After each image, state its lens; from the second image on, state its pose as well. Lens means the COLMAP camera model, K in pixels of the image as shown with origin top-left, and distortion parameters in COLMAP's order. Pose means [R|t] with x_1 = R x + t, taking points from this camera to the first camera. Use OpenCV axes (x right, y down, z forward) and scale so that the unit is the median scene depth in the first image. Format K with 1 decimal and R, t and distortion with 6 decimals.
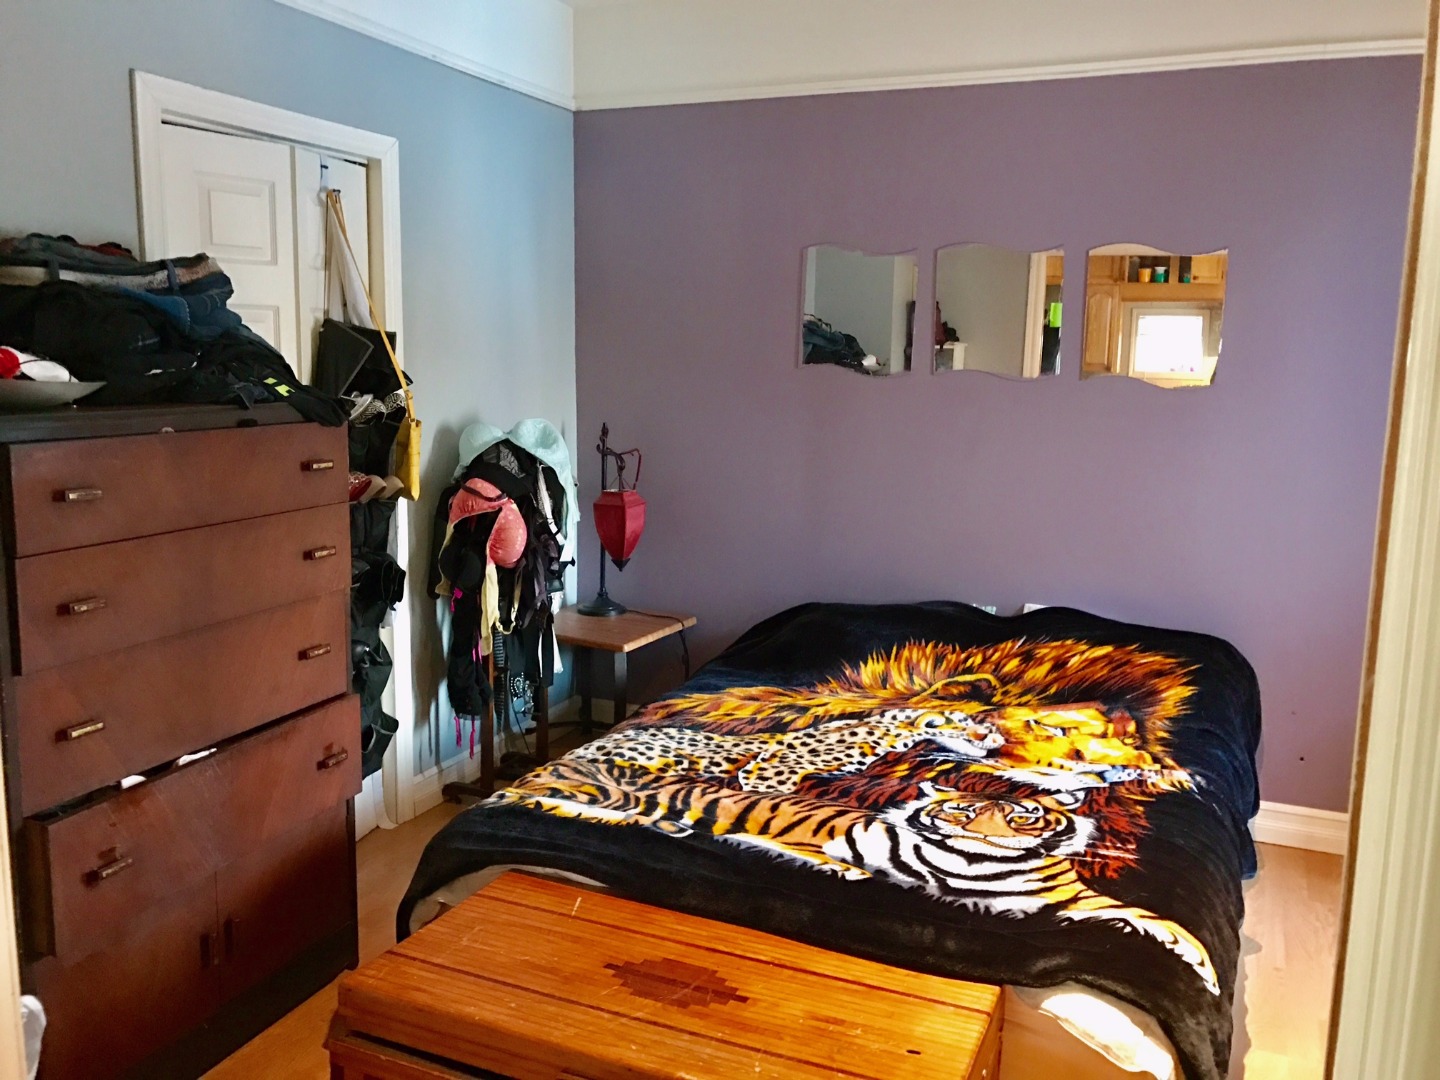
lens RADIAL K [[1210.5, 0, 719.2], [0, 1210.5, 536.6], [0, 0, 1]] dist [0.044189, -0.056145]
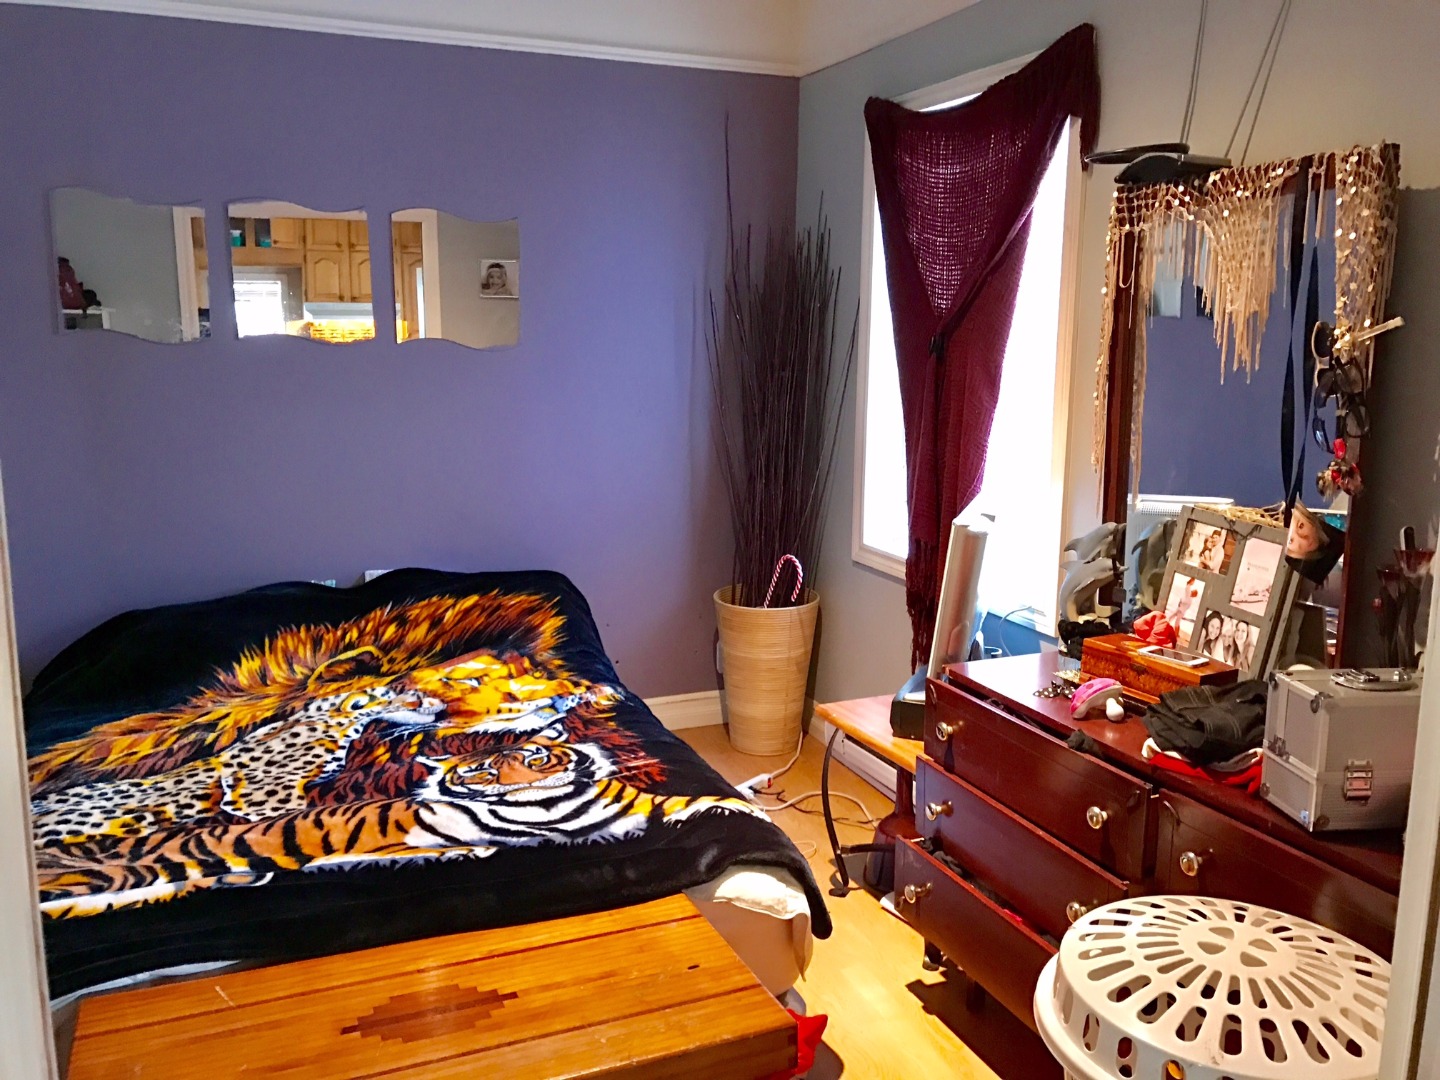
lens RADIAL K [[1210.5, 0, 718.1], [0, 1210.5, 538.9], [0, 0, 1]] dist [0.044189, -0.056145]
pose [[0.692965, -0.142010, 0.706847, -0.311275], [0.121422, 0.989393, 0.079739, -0.018997], [-0.710673, 0.030571, 0.702858, 0.129659]]
